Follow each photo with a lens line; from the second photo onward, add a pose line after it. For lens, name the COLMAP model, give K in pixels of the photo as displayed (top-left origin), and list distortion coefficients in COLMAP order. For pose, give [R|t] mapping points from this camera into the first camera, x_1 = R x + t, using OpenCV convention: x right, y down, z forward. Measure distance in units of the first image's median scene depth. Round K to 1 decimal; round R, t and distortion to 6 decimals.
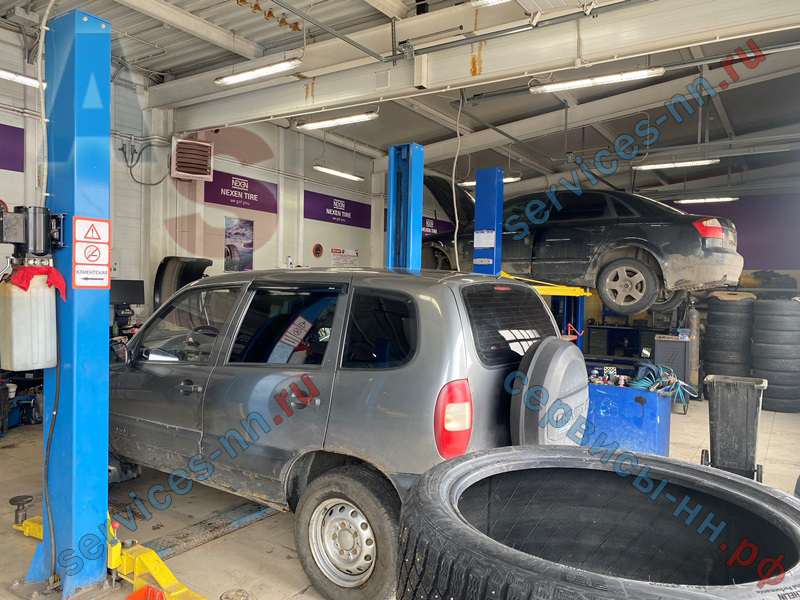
lens RADIAL K [[611.8, 0, 400.0], [0, 611.8, 300.0], [0, 0, 1]] dist [0.009059, -0.002325]
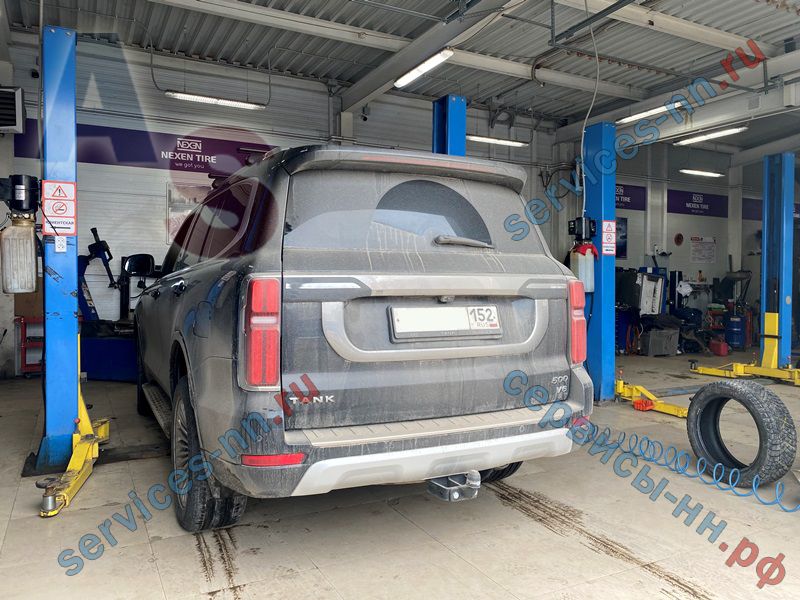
lens RADIAL K [[602.5, 0, 378.6], [0, 602.5, 296.8], [0, 0, 1]] dist [-0.007121, -0.011099]
pose [[0.855969, -0.004224, -0.517010, -0.052409], [0.002634, 0.999989, -0.003809, 0.055330], [0.517021, 0.001899, 0.855971, -0.488875]]
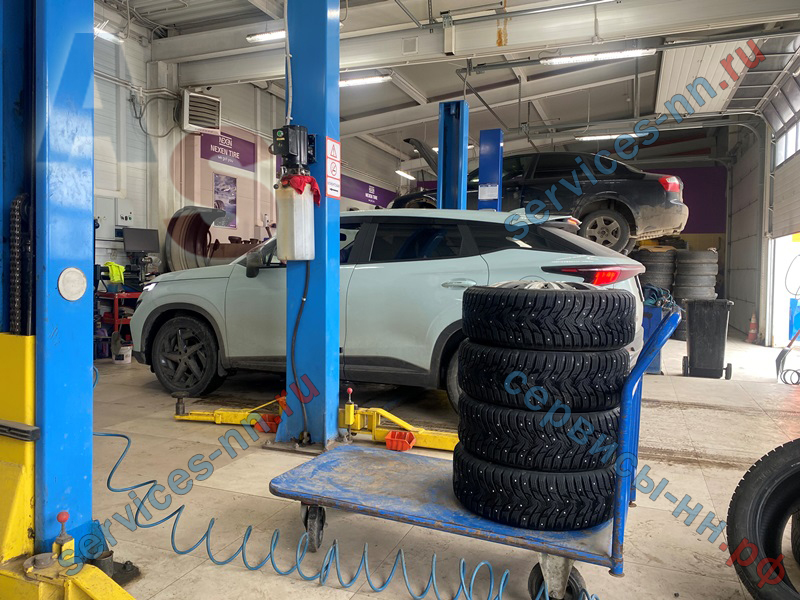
lens RADIAL K [[610.7, 0, 385.8], [0, 610.7, 295.2], [0, 0, 1]] dist [0.004790, -0.003197]
pose [[0.981941, -0.015800, 0.188525, -0.274113], [0.010878, 0.999573, 0.027115, 0.061974], [-0.188873, -0.024575, 0.981694, -0.093385]]
